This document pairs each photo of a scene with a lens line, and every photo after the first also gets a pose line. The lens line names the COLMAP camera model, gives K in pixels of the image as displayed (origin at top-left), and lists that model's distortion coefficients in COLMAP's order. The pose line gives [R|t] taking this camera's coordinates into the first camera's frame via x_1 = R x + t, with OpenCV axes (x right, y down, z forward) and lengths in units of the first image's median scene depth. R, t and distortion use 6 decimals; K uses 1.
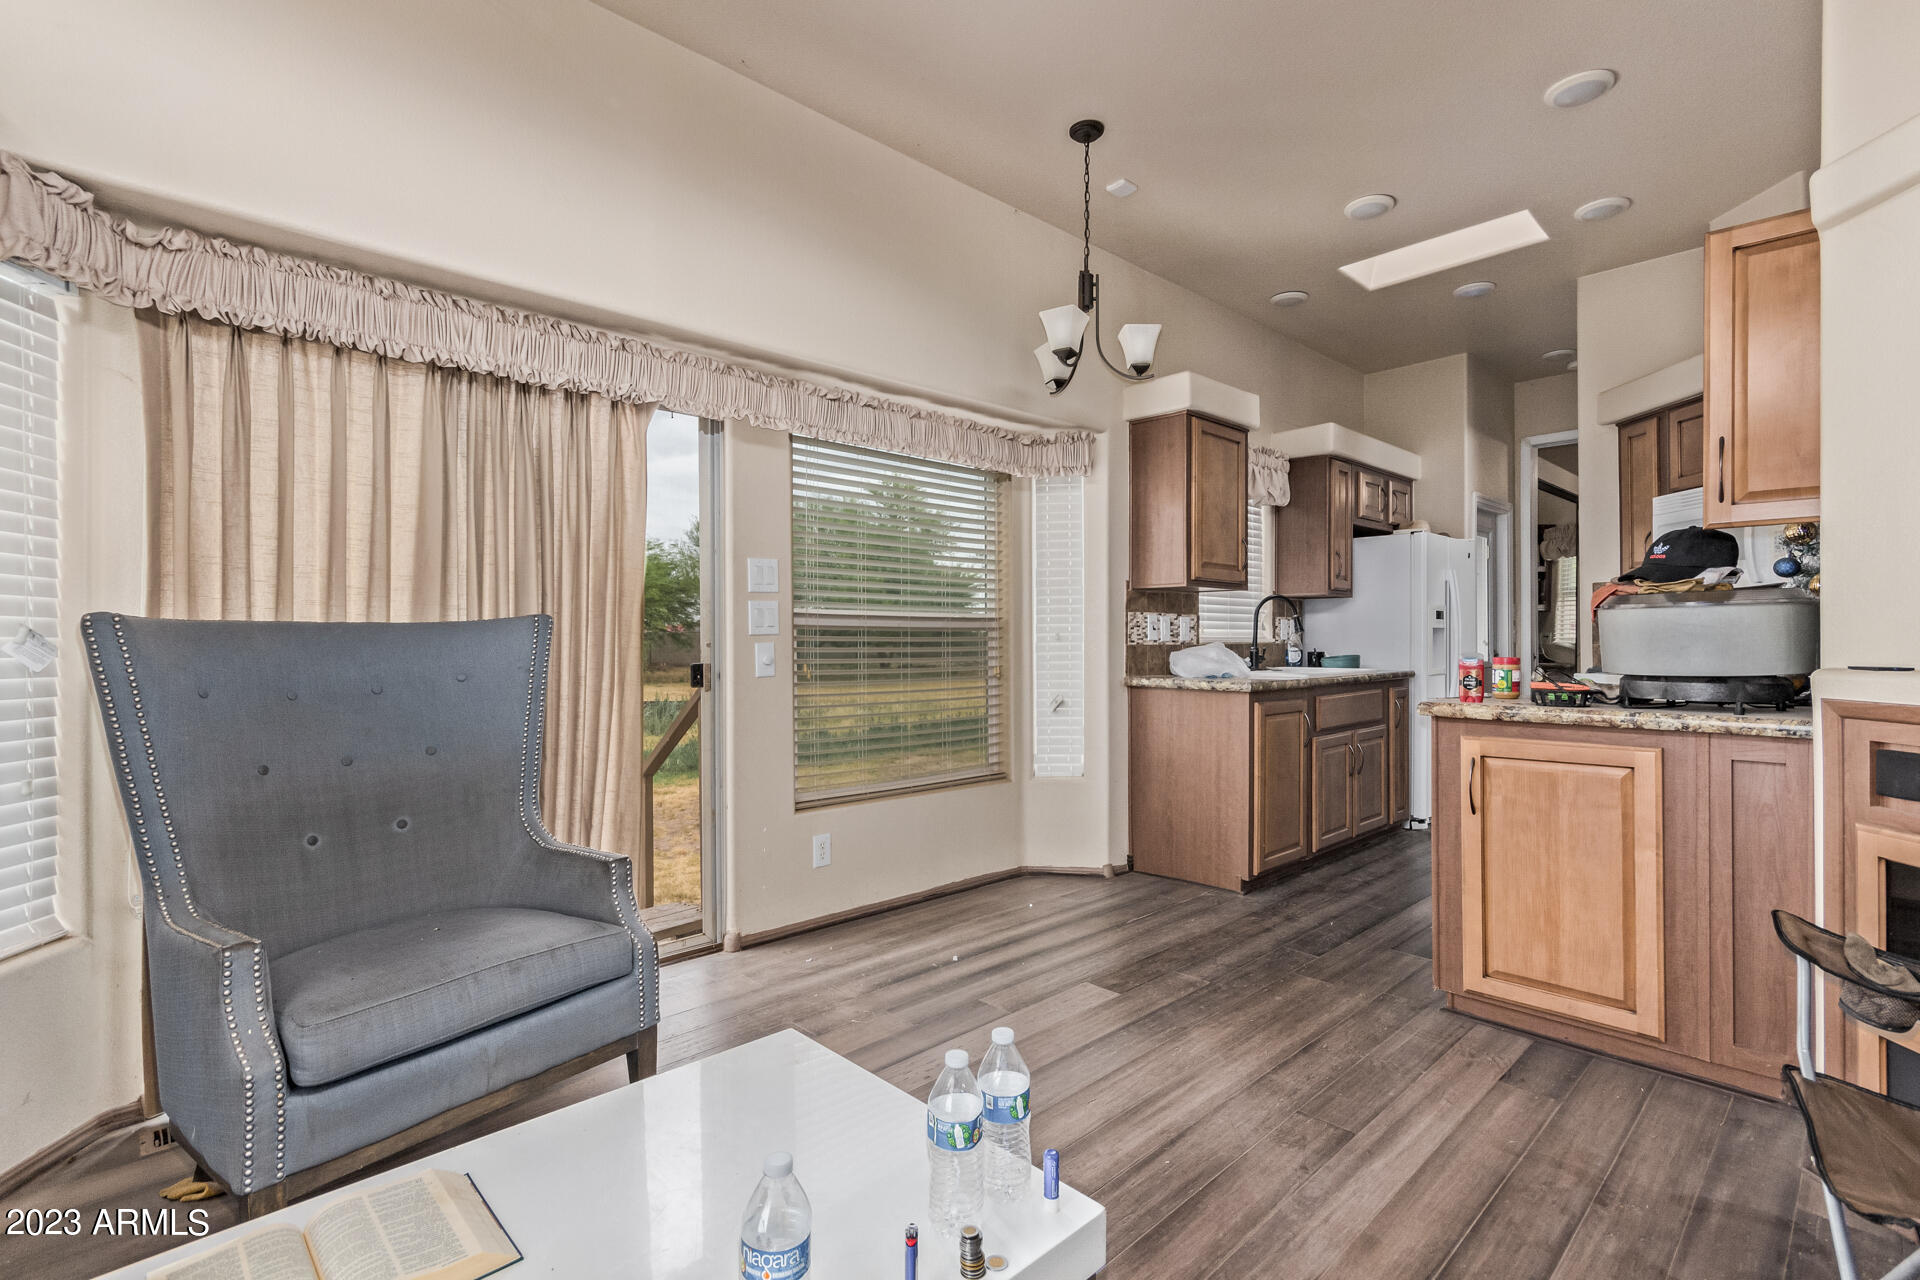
lens RADIAL K [[893.1, 0, 962.8], [0, 893.1, 639.9], [0, 0, 1]] dist [0.001489, 0.000740]
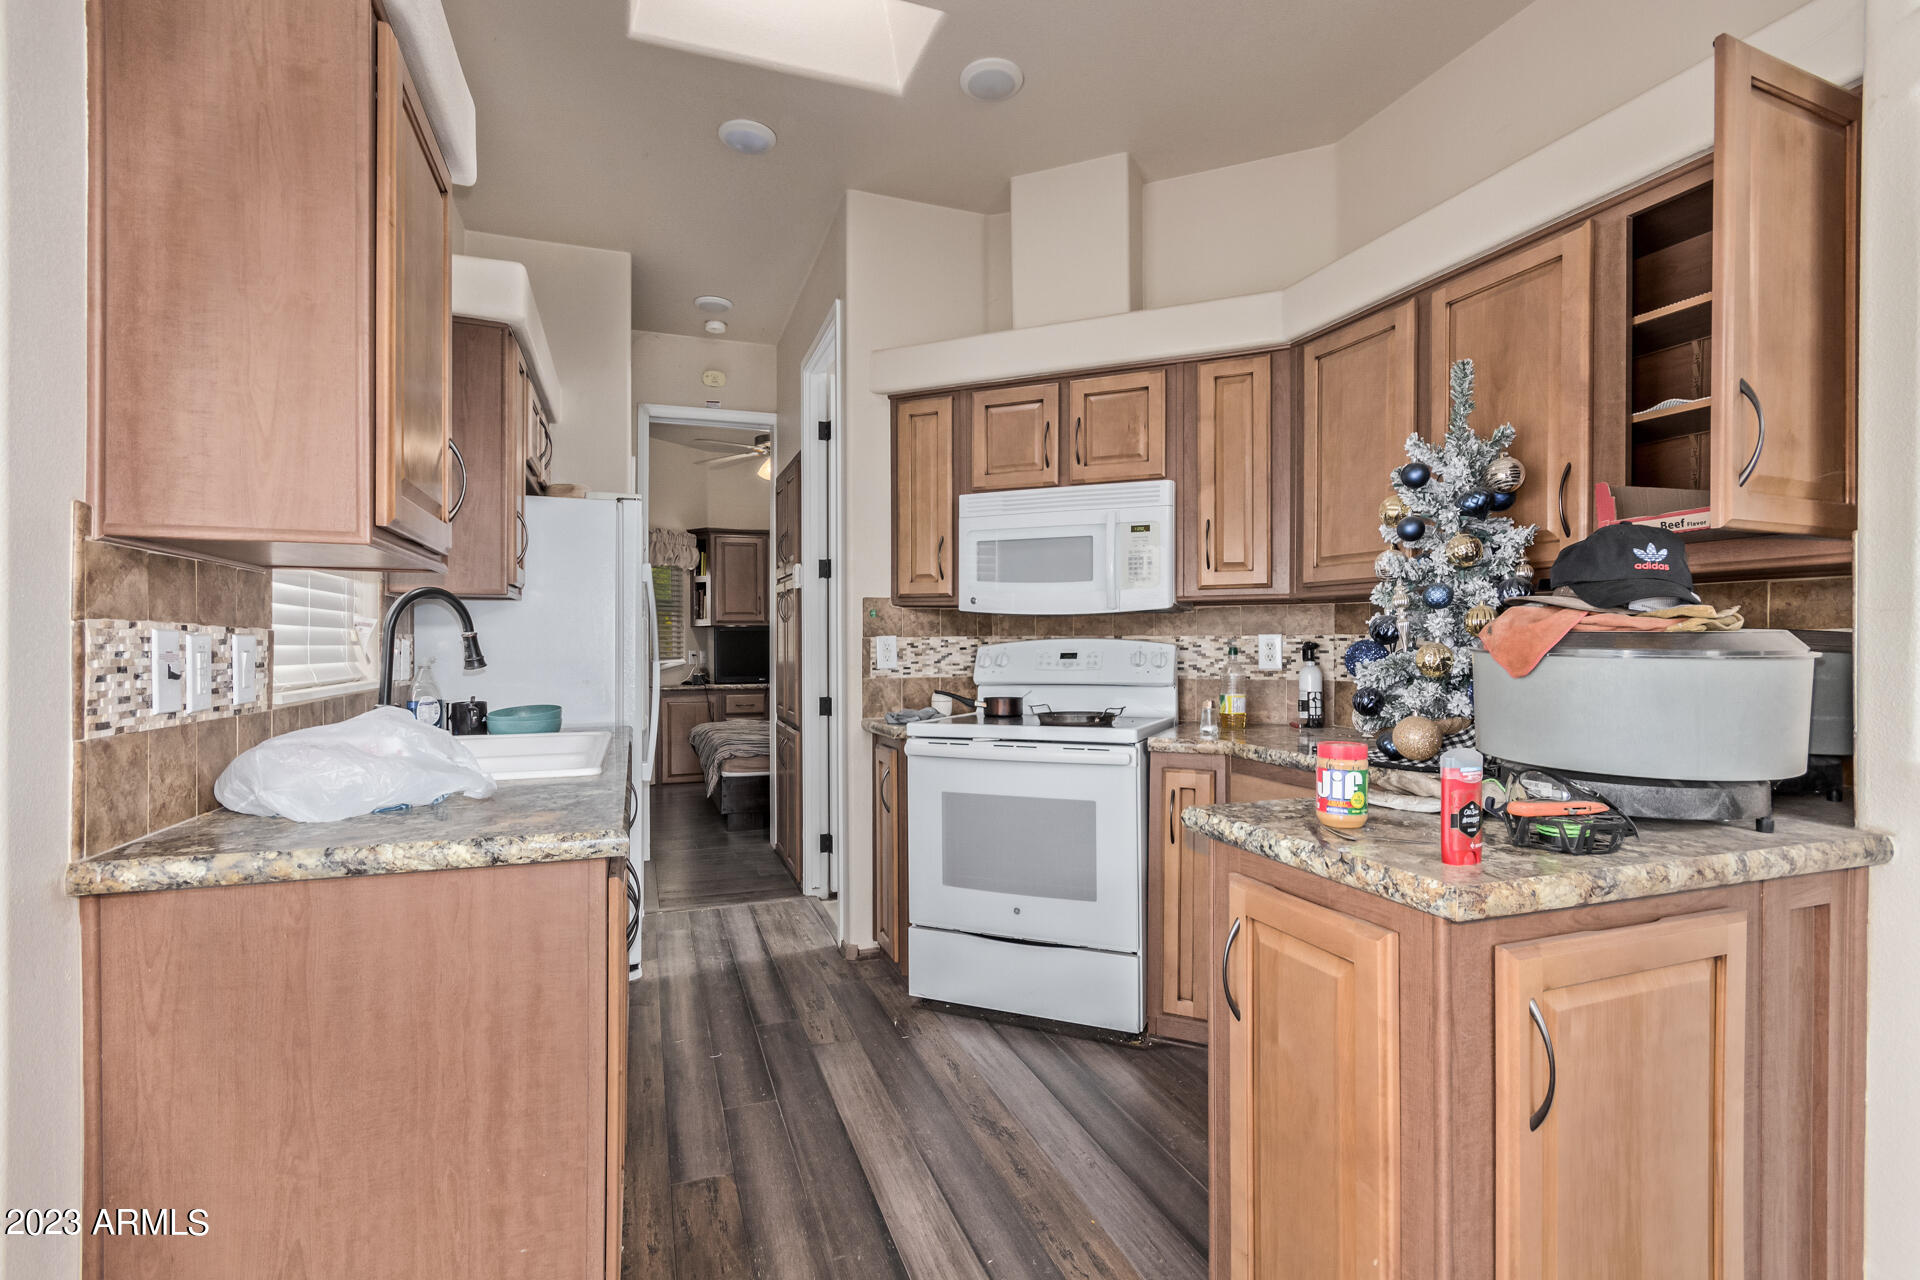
lens RADIAL K [[893.1, 0, 961.3], [0, 893.1, 649.6], [0, 0, 1]] dist [0.001489, 0.000740]
pose [[0.390800, -0.002097, 0.920473, 0.038928], [-0.000408, 0.999997, 0.002451, -0.022259], [-0.920476, -0.001333, 0.390797, 0.637936]]
